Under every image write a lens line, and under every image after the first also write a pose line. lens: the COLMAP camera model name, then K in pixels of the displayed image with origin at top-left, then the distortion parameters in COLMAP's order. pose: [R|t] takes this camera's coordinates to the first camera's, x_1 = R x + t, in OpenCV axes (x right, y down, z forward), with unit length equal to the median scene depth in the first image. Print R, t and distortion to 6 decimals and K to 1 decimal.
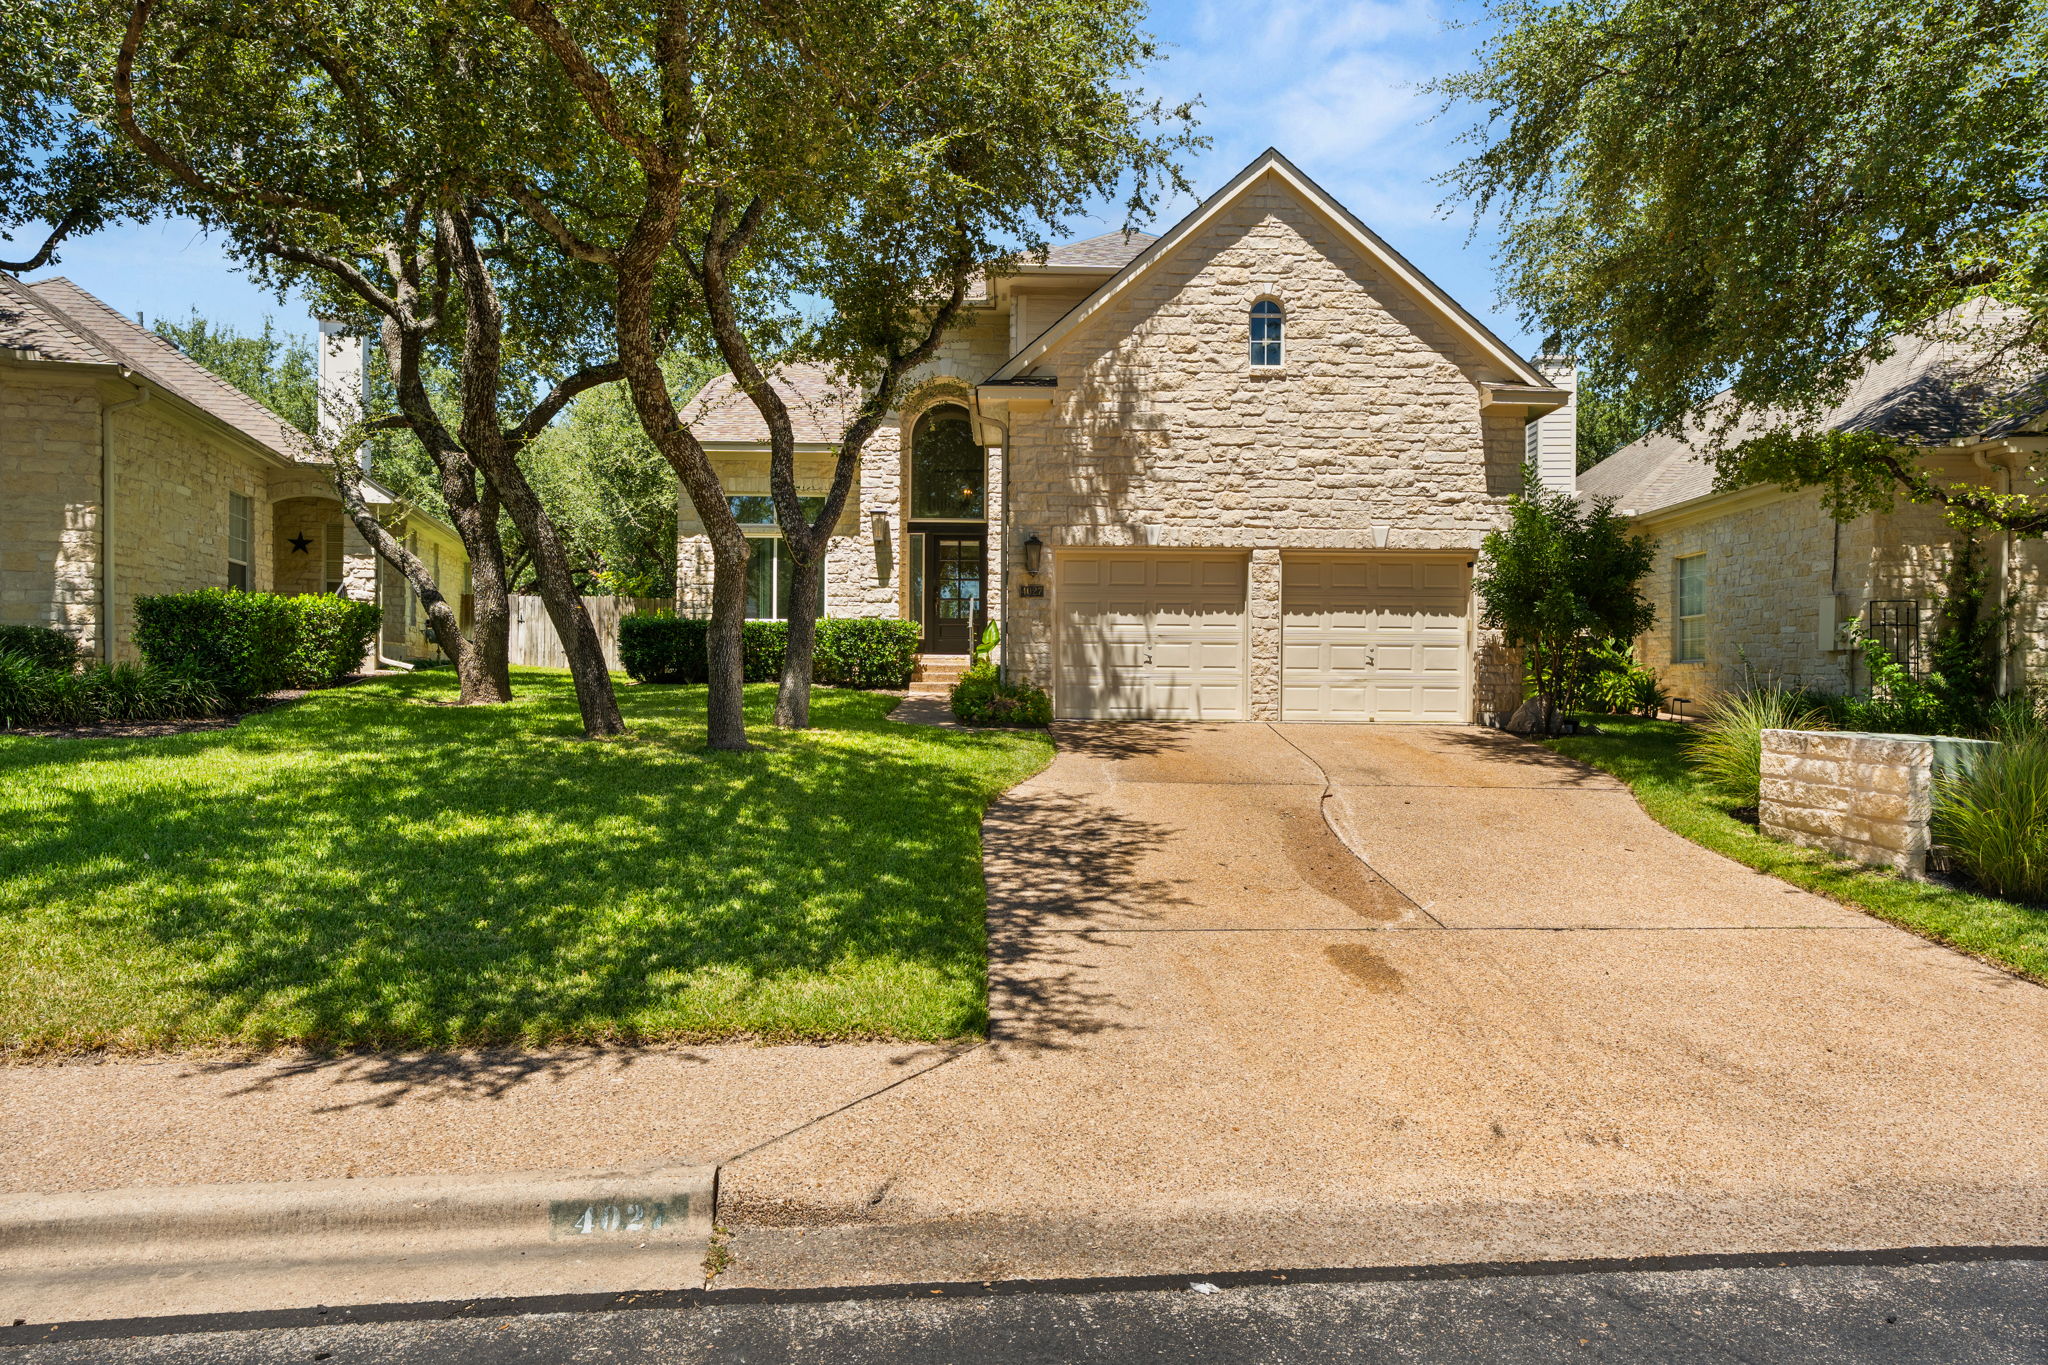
lens RADIAL K [[939.4, 0, 1021.1], [0, 939.4, 683.4], [0, 0, 1]] dist [-0.003203, -0.001200]
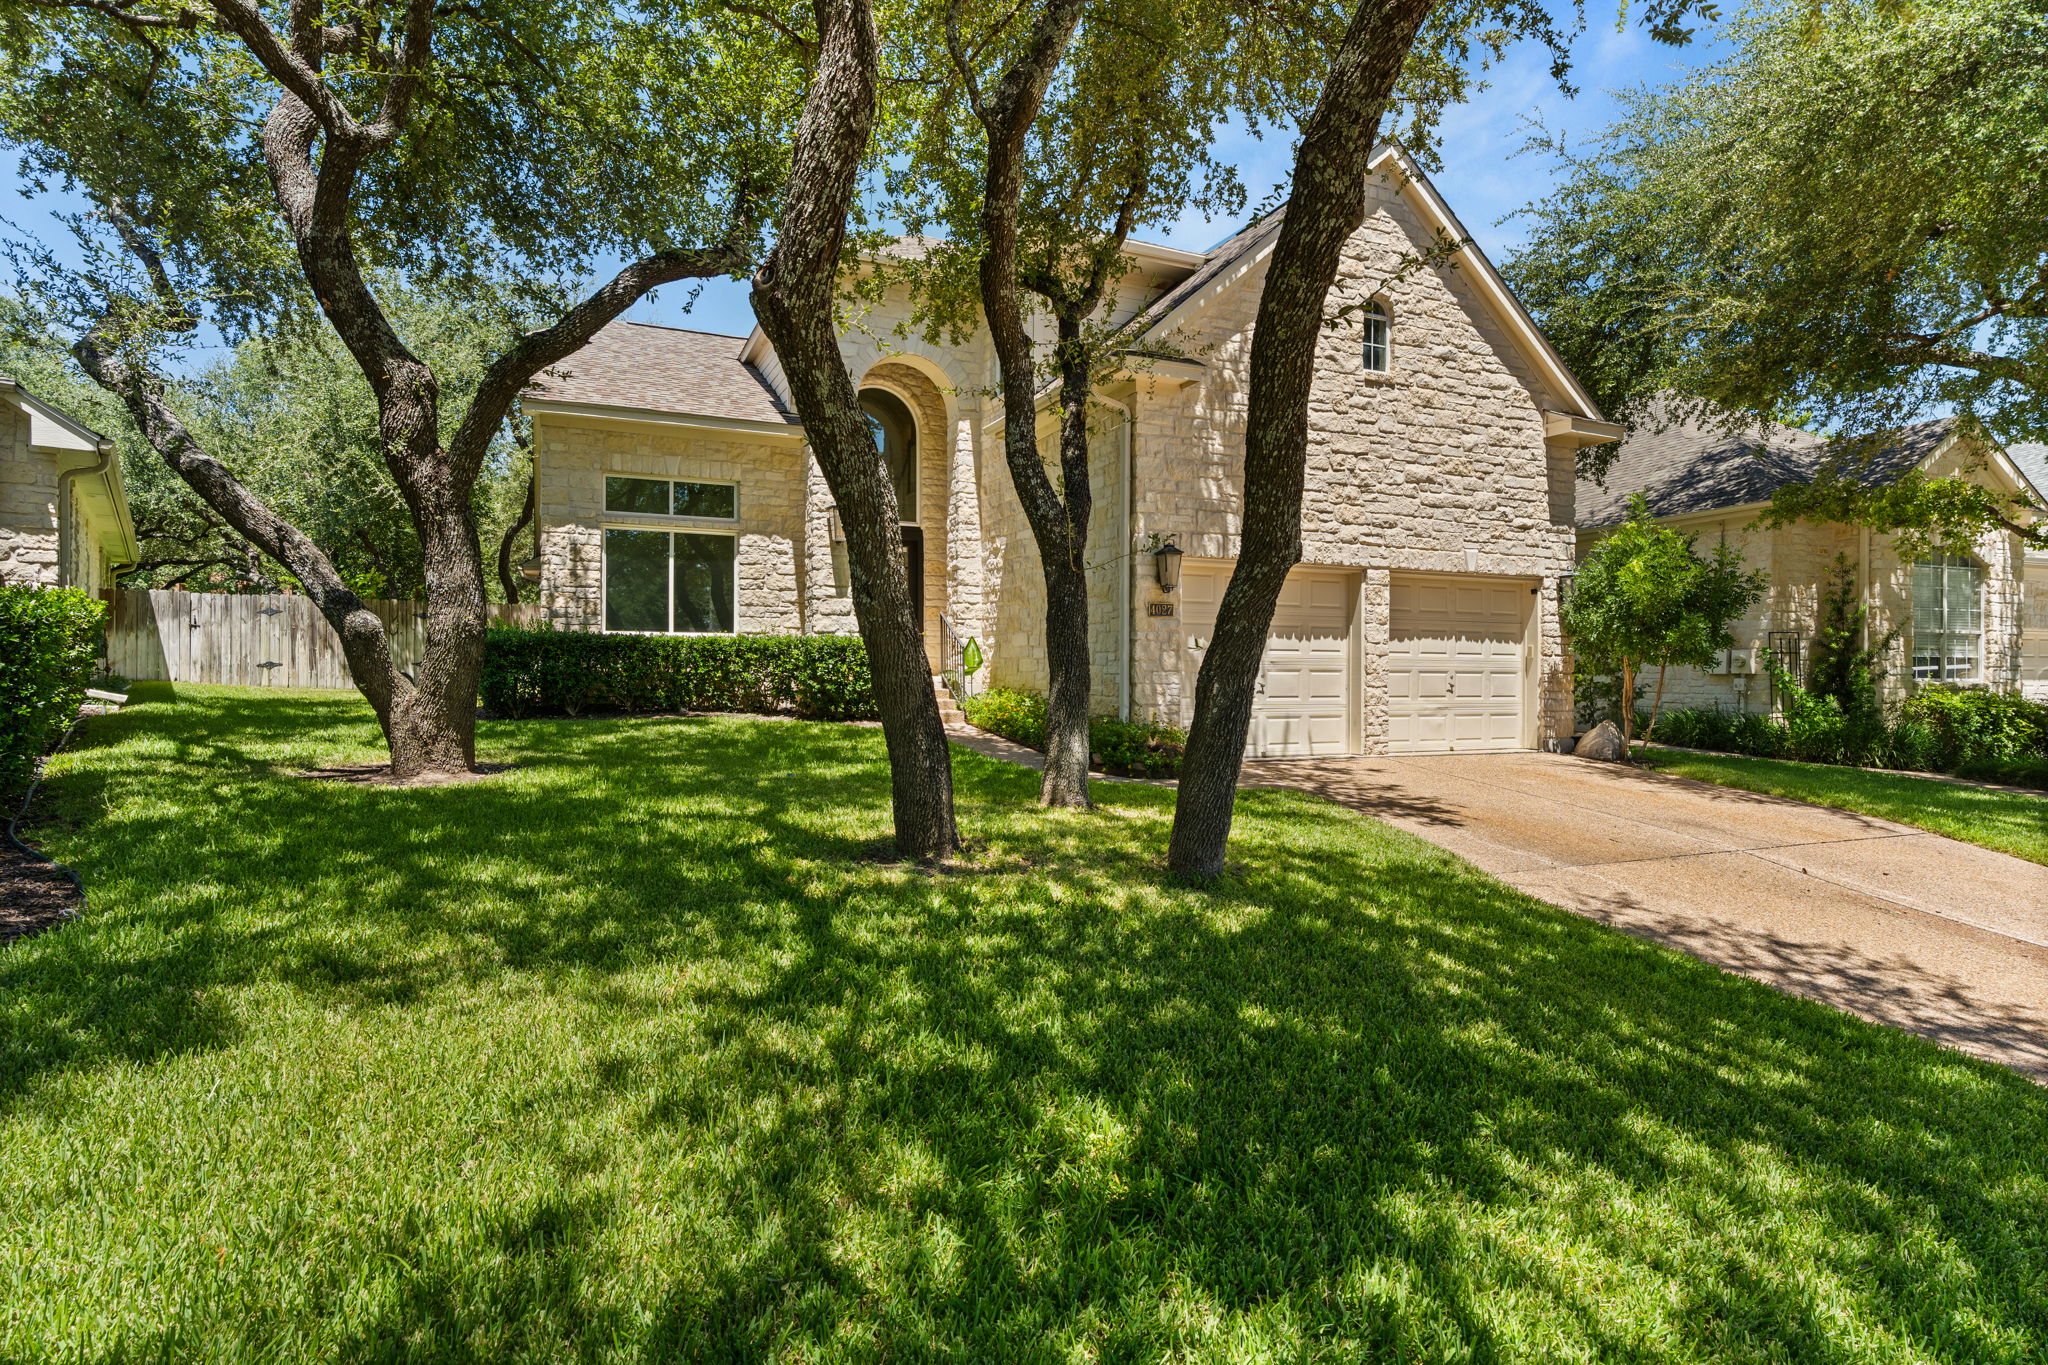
lens RADIAL K [[855.7, 0, 939.0], [0, 855.7, 686.6], [0, 0, 1]] dist [-0.005471, 0.000697]
pose [[0.947548, -0.008879, 0.319489, -0.419383], [0.008168, 0.999960, 0.003564, -0.033879], [-0.319508, -0.000768, 0.947583, 0.341760]]
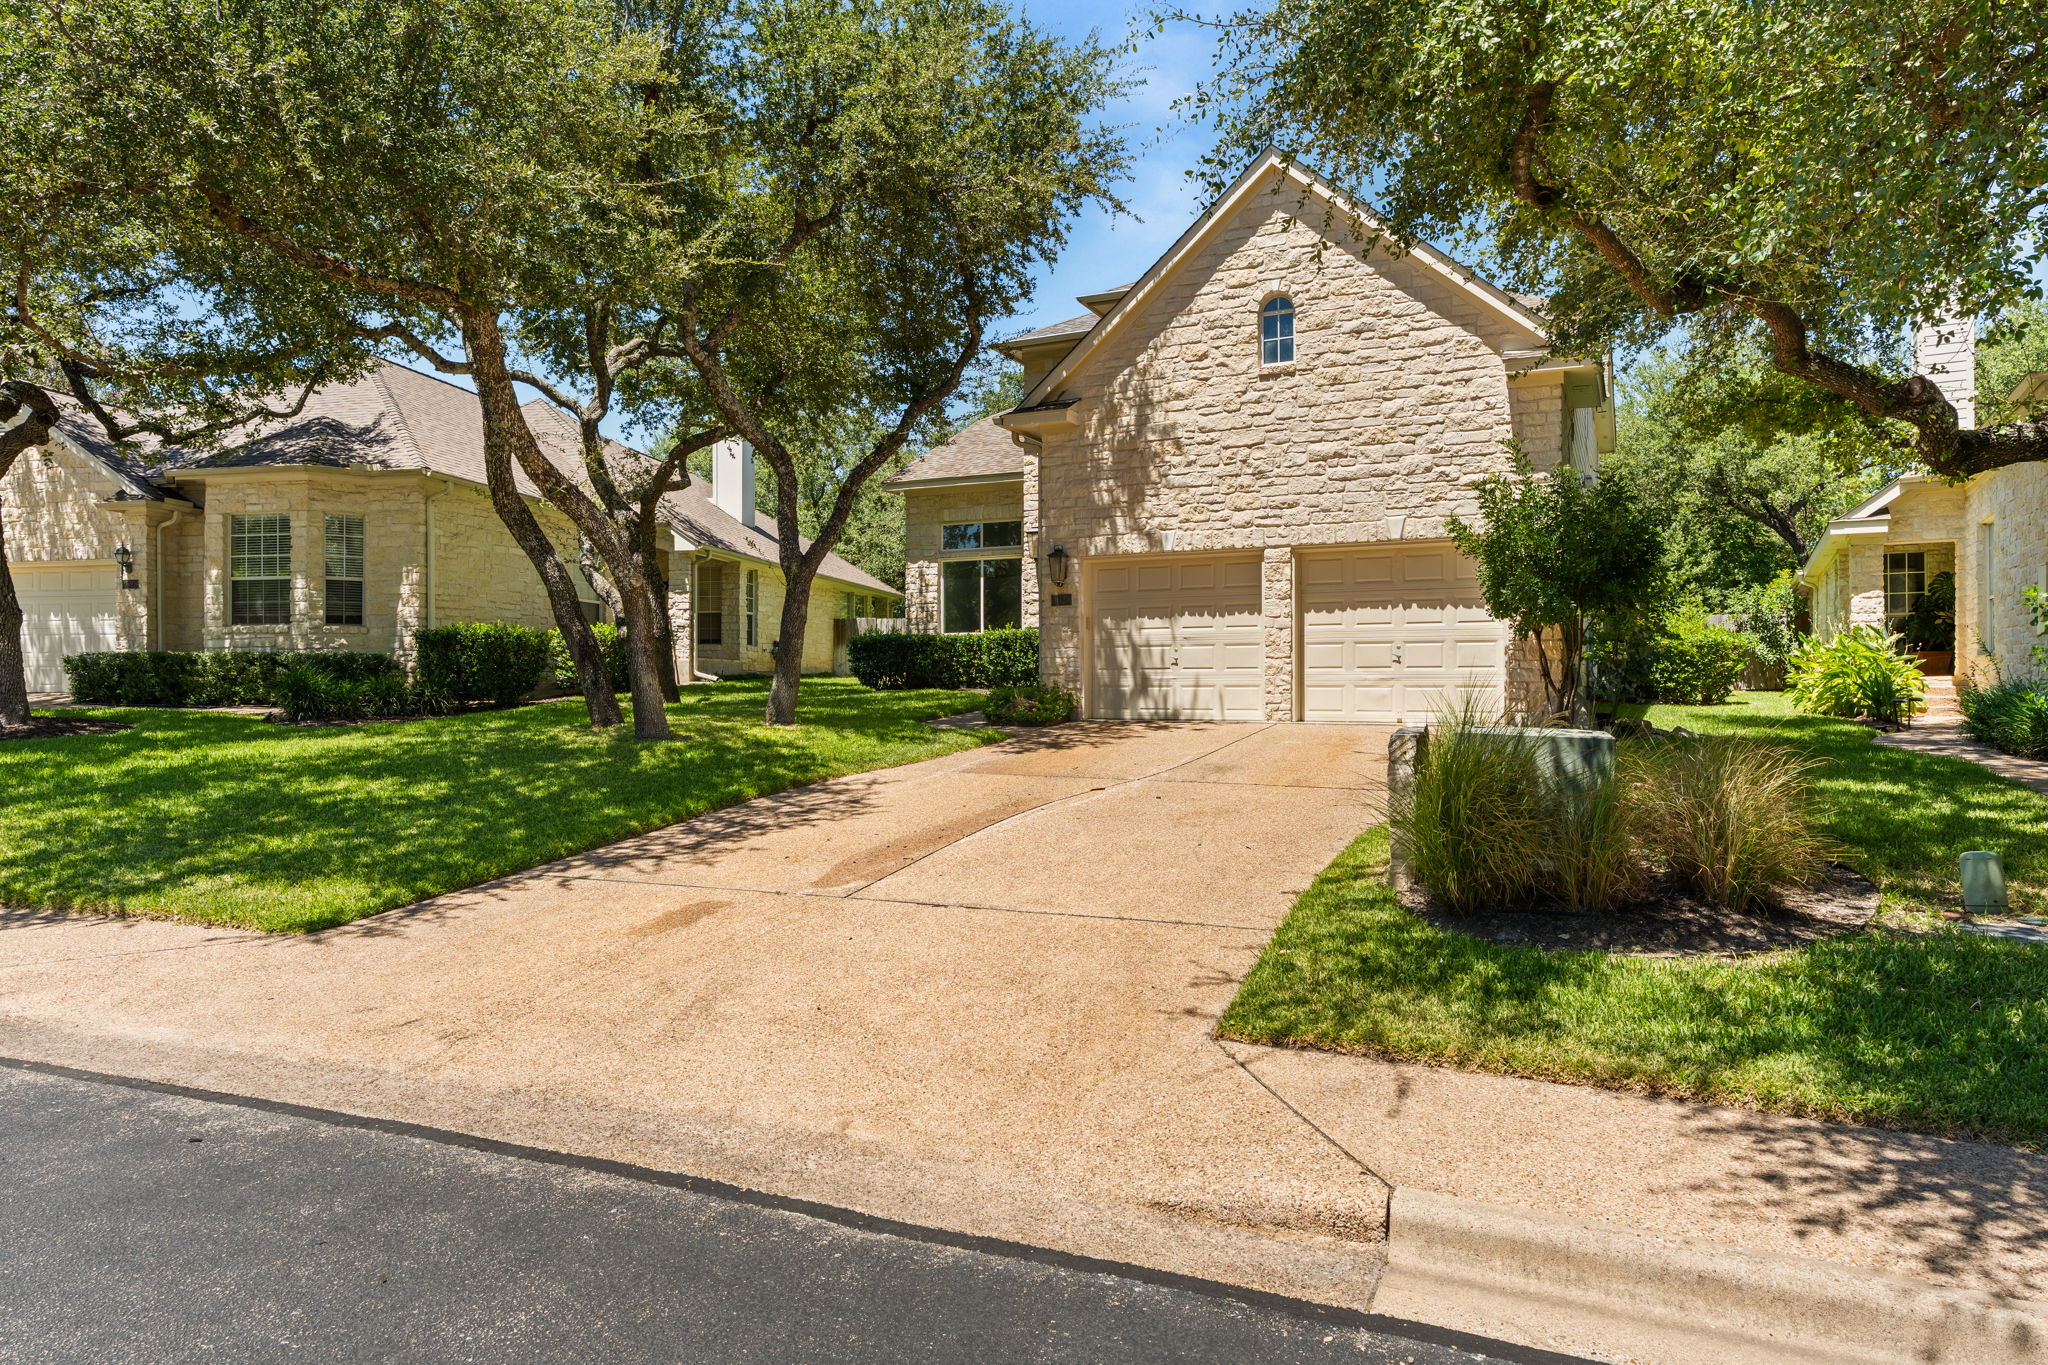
lens RADIAL K [[918.0, 0, 1150.1], [0, 918.0, 688.5], [0, 0, 1]] dist [-0.007545, -0.001173]
pose [[0.943466, -0.008017, -0.331374, 0.454757], [0.006561, 0.999963, -0.005513, 0.010104], [0.331406, 0.003028, 0.943483, 0.042359]]
